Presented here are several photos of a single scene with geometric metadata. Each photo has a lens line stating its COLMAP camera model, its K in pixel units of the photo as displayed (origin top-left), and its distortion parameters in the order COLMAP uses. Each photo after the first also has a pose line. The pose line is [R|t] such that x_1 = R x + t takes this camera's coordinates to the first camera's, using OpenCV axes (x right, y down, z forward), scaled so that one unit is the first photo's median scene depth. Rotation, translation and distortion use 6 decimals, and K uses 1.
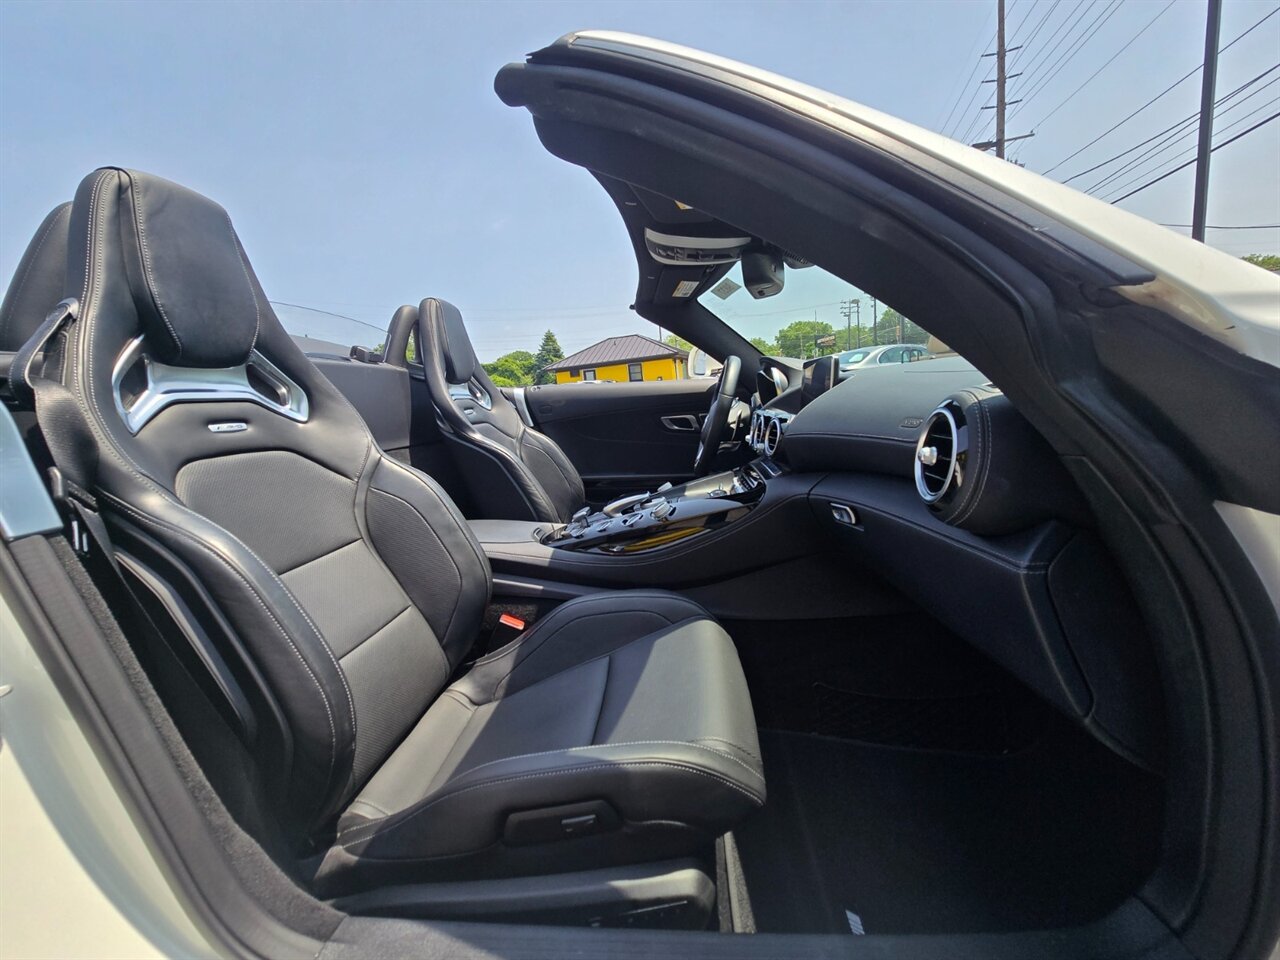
lens RADIAL K [[524.9, 0, 643.8], [0, 524.9, 480.6], [0, 0, 1]] dist [-0.003461, -0.000684]
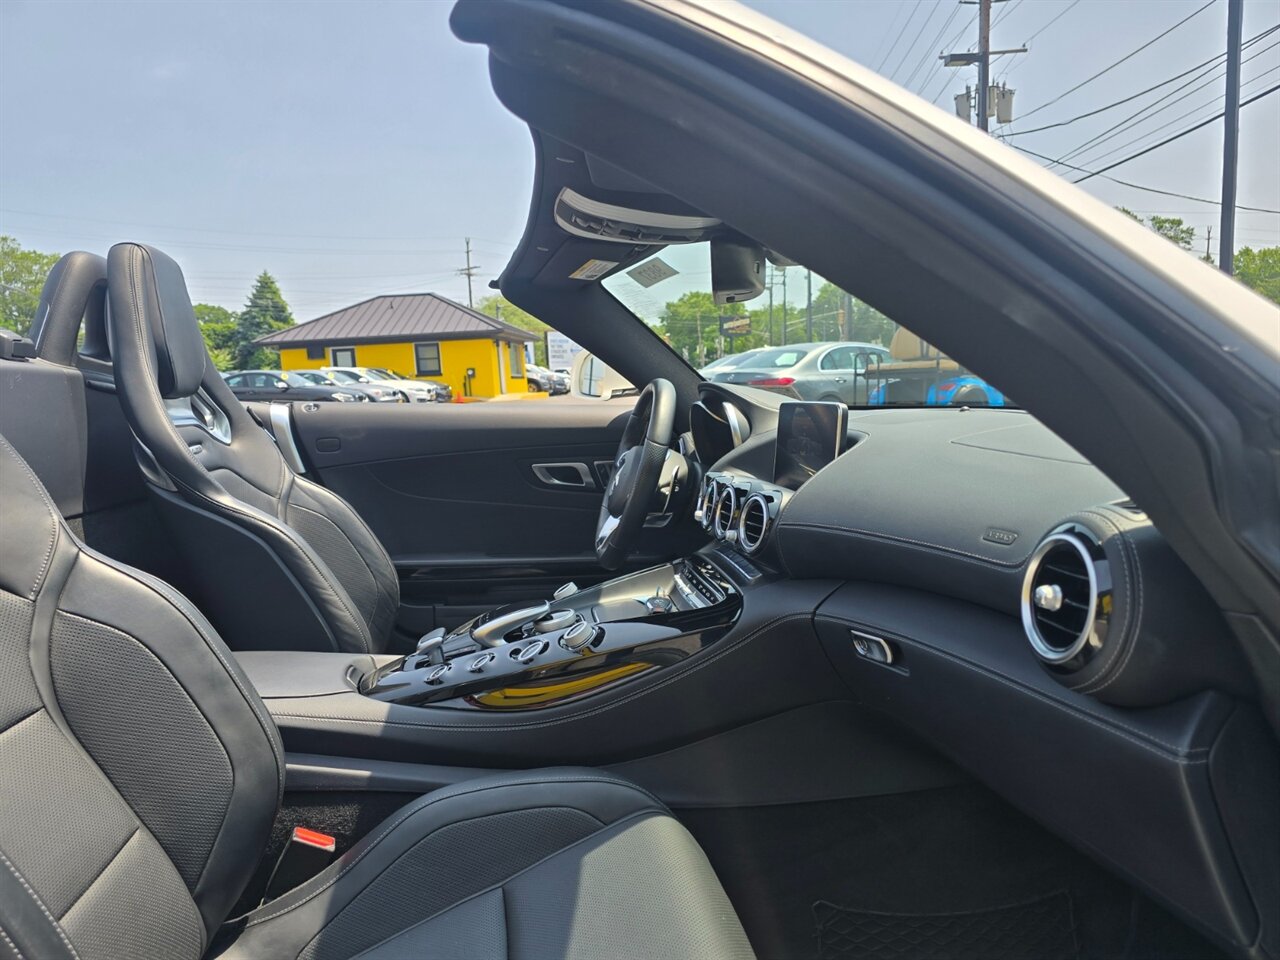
lens RADIAL K [[875.7, 0, 655.8], [0, 875.7, 512.5], [0, 0, 1]] dist [0.049322, -0.043147]
pose [[0.970277, 0.016917, 0.241407, -0.111749], [-0.008216, 0.999281, -0.037005, -0.044254], [-0.241859, 0.033922, 0.969718, -0.027508]]
